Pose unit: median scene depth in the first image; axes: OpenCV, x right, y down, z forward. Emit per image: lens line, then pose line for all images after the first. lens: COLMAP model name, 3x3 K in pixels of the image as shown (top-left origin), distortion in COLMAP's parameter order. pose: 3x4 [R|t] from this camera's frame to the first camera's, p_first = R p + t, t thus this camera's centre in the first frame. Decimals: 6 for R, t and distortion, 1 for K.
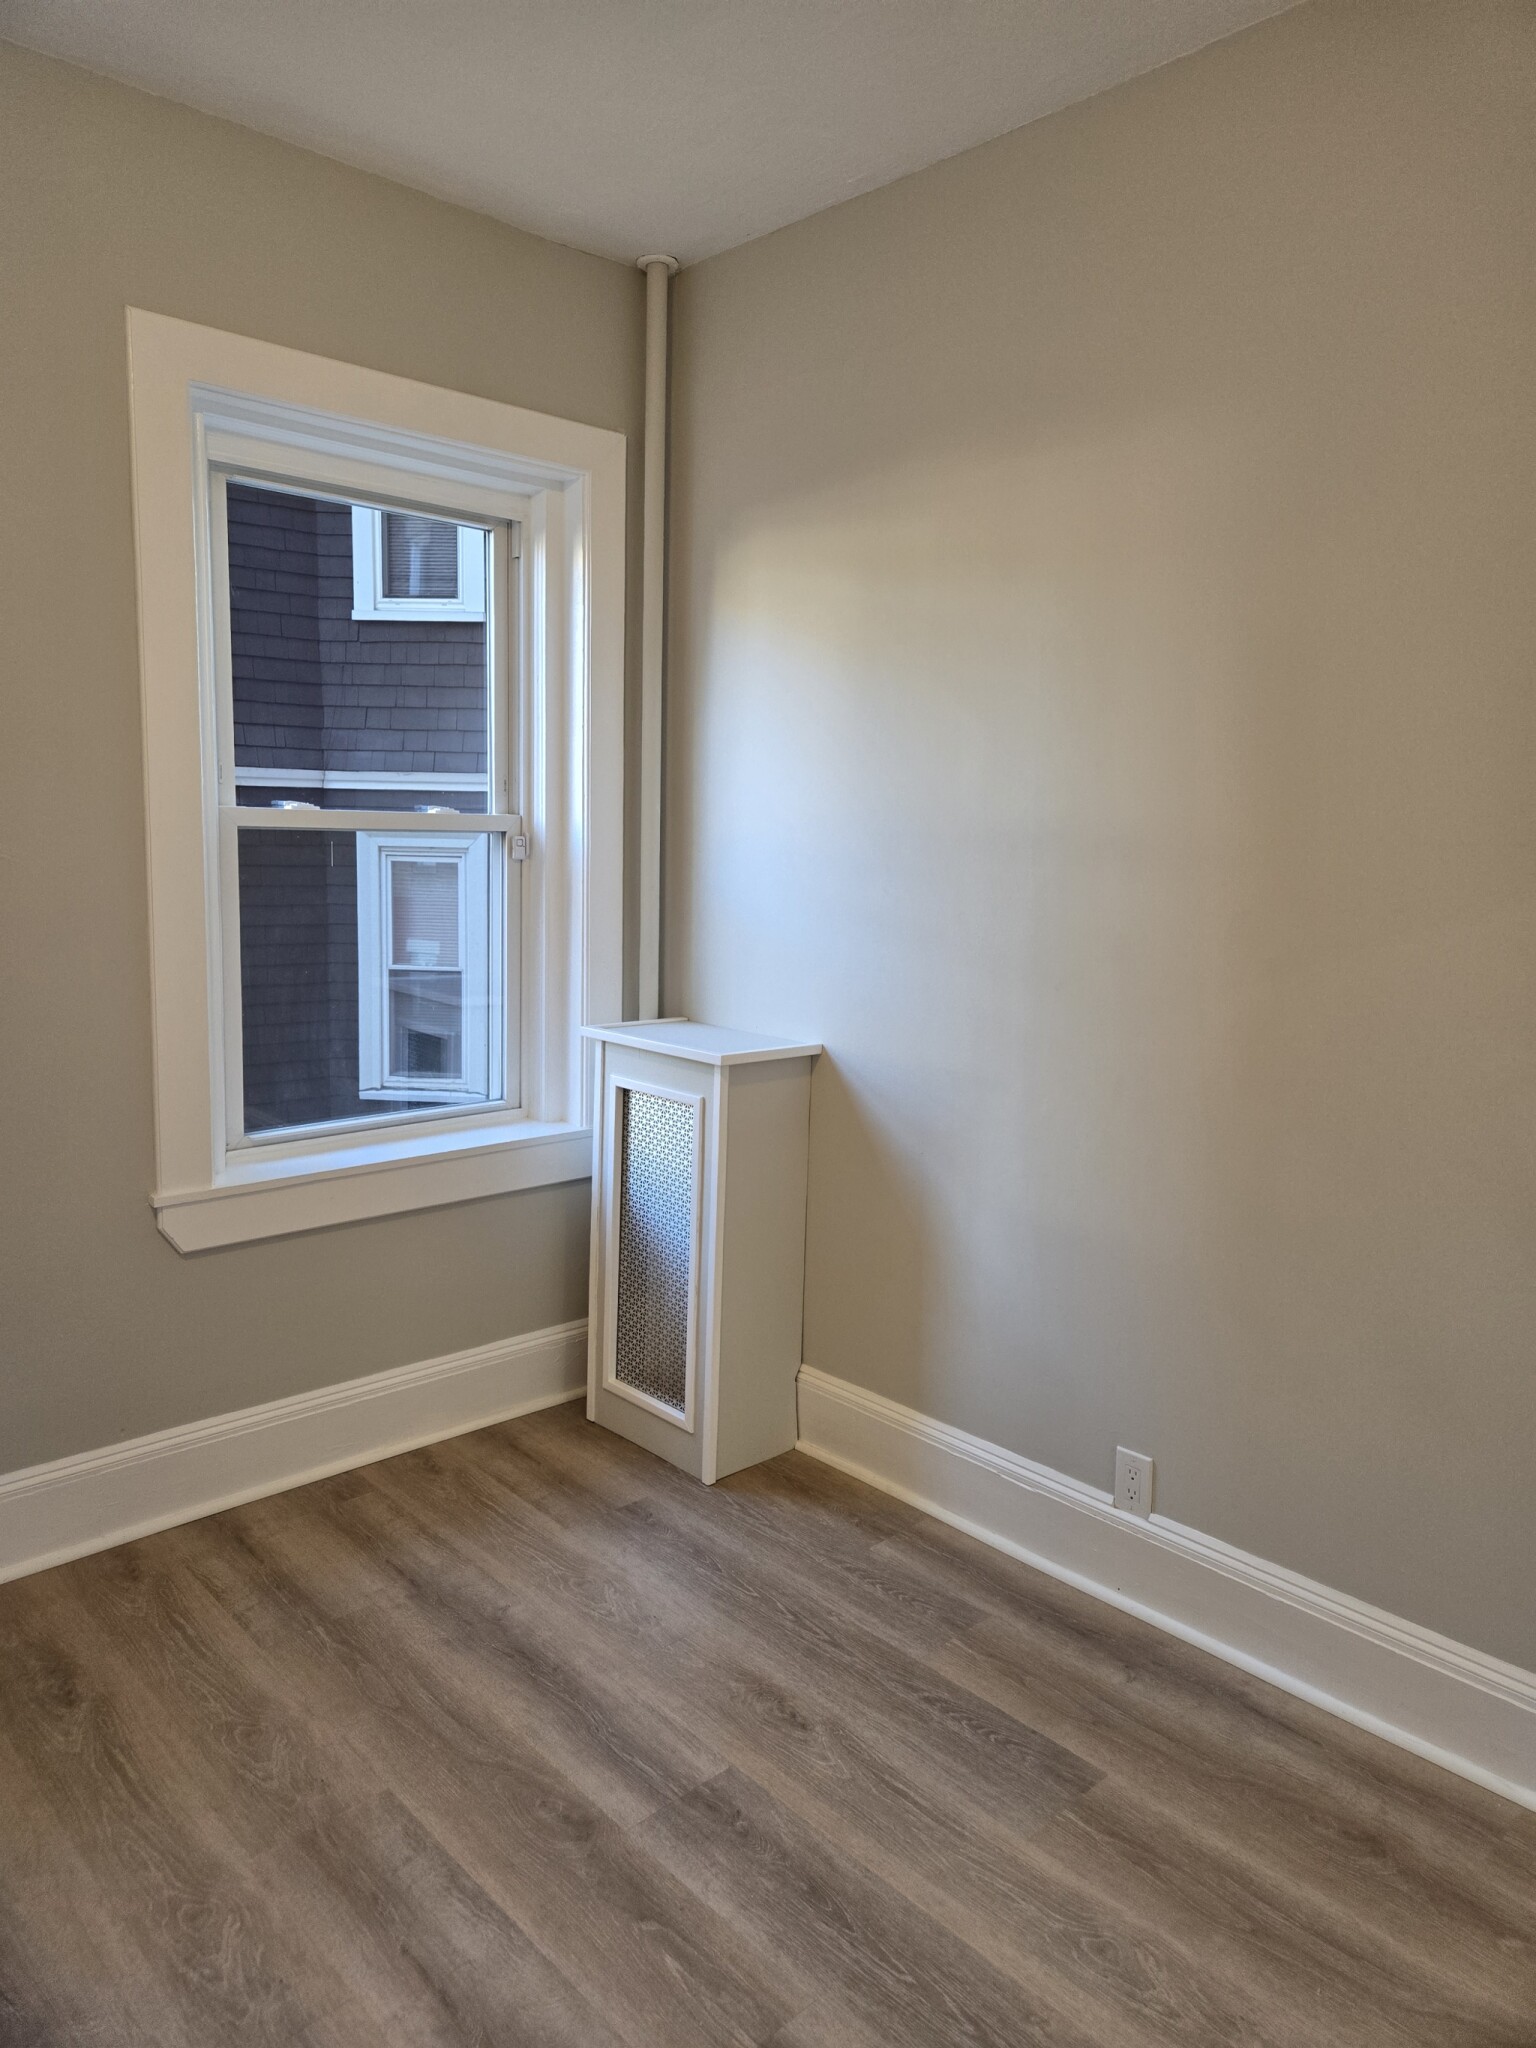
lens RADIAL K [[1341.9, 0, 767.7], [0, 1341.9, 1010.5], [0, 0, 1]] dist [0.076446, -0.066624]
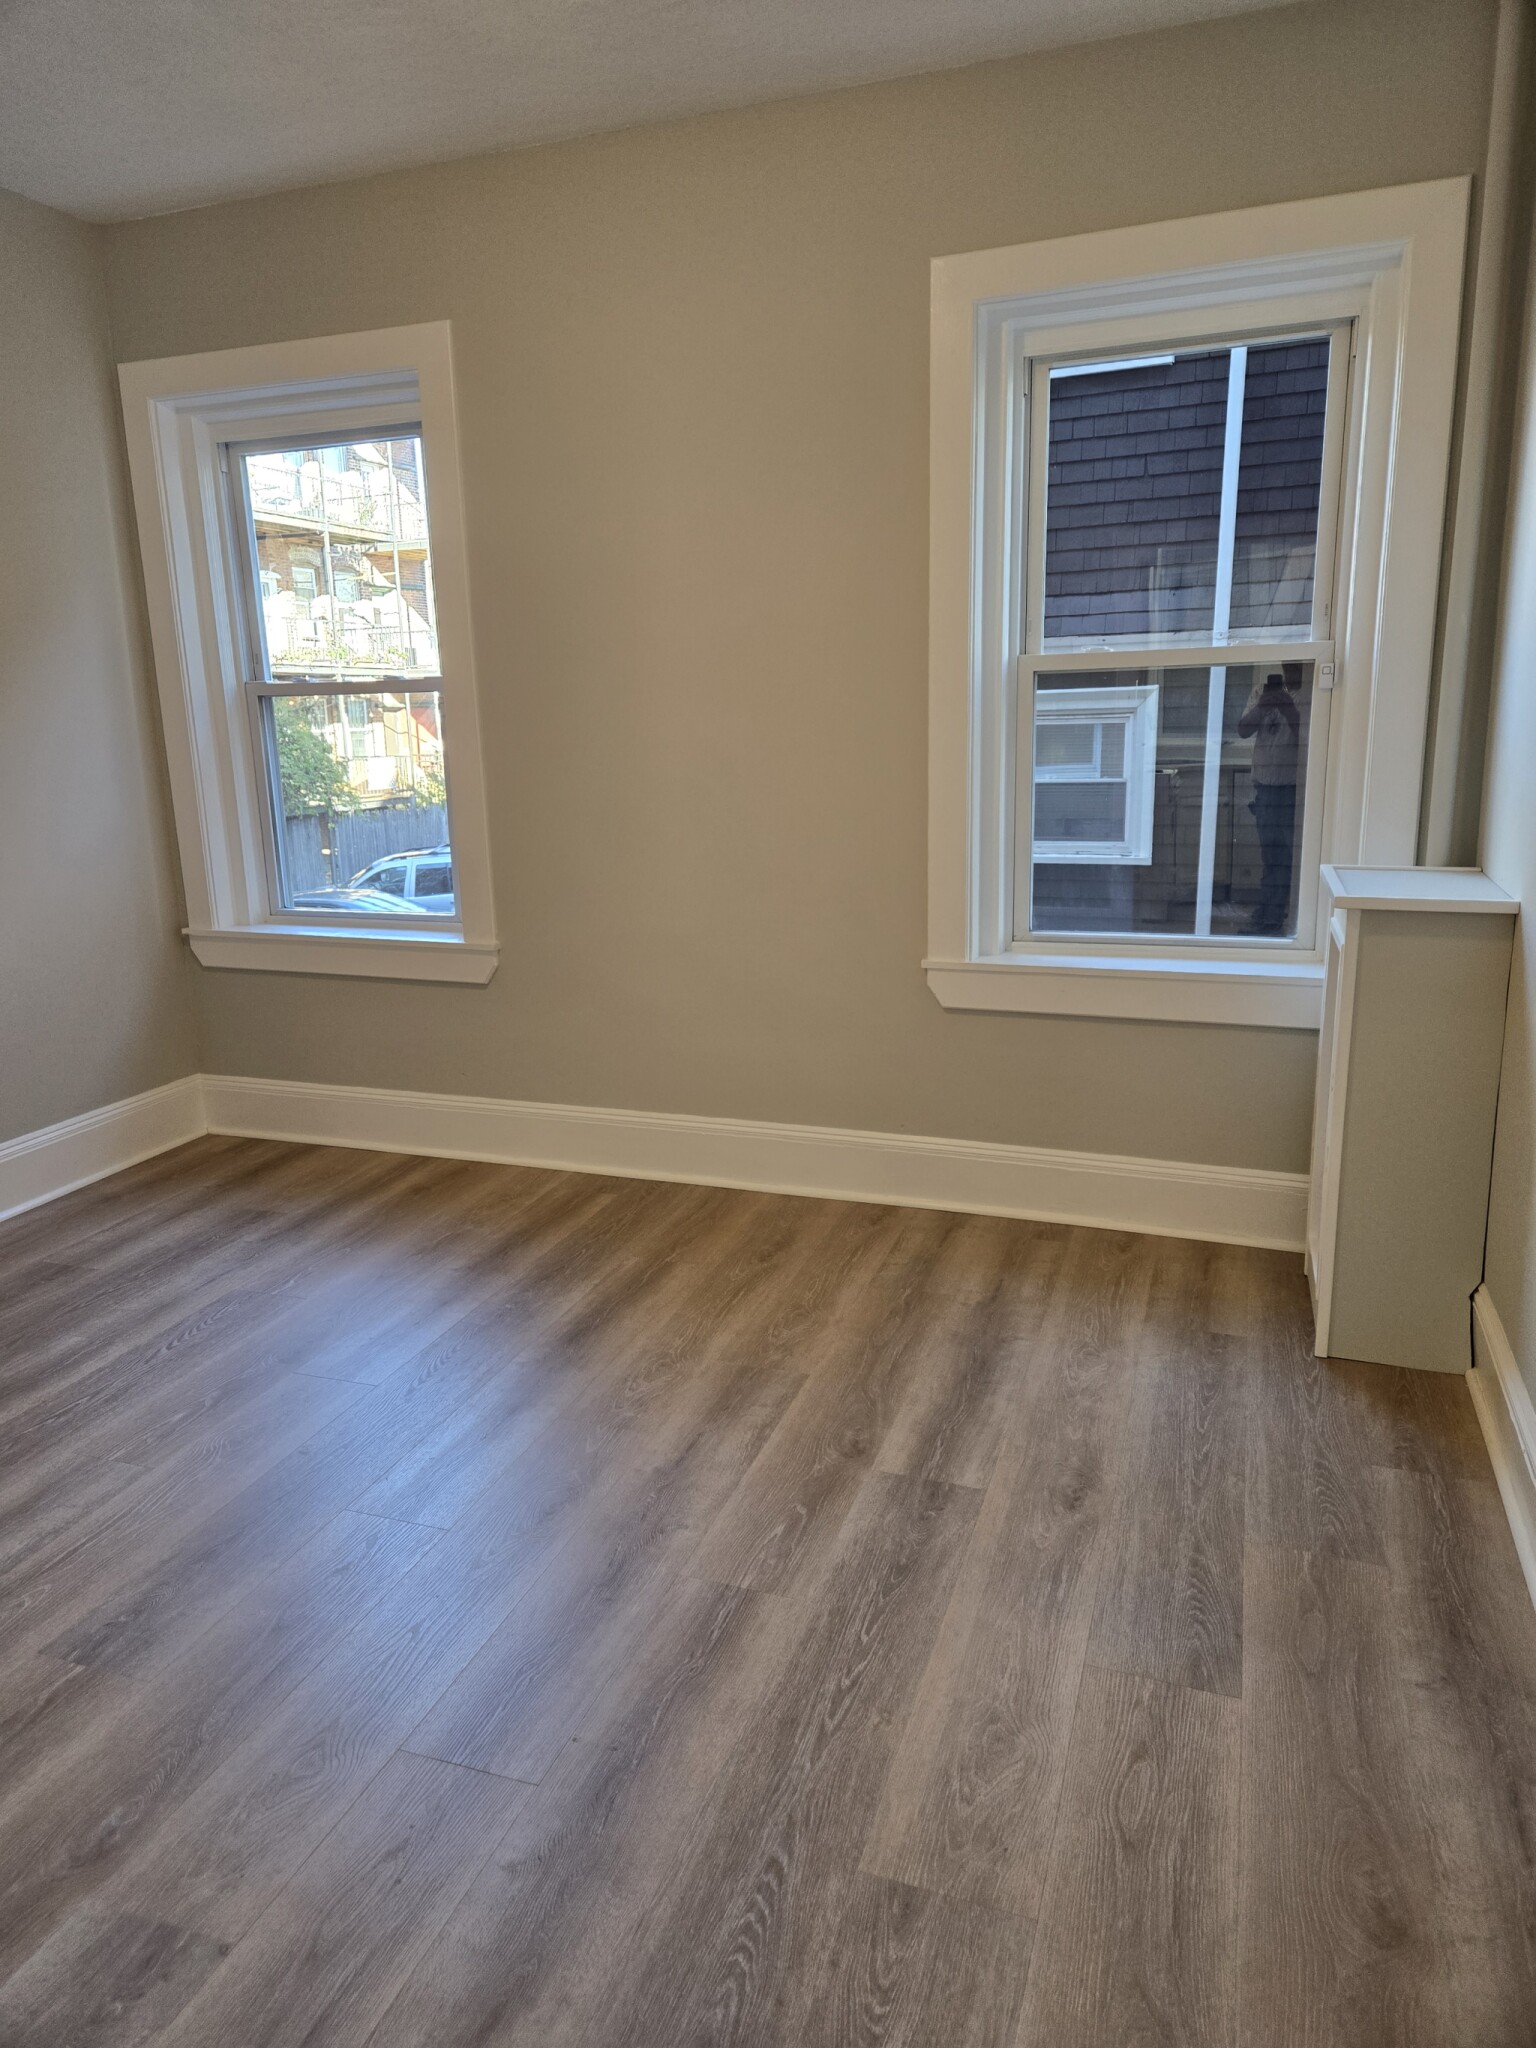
lens RADIAL K [[1341.9, 0, 767.7], [0, 1341.9, 1010.5], [0, 0, 1]] dist [0.076446, -0.066624]
pose [[0.468893, 0.163452, -0.868000, 0.707018], [-0.084796, 0.986519, 0.139963, 0.016823], [0.879175, 0.007975, 0.476432, 0.267240]]
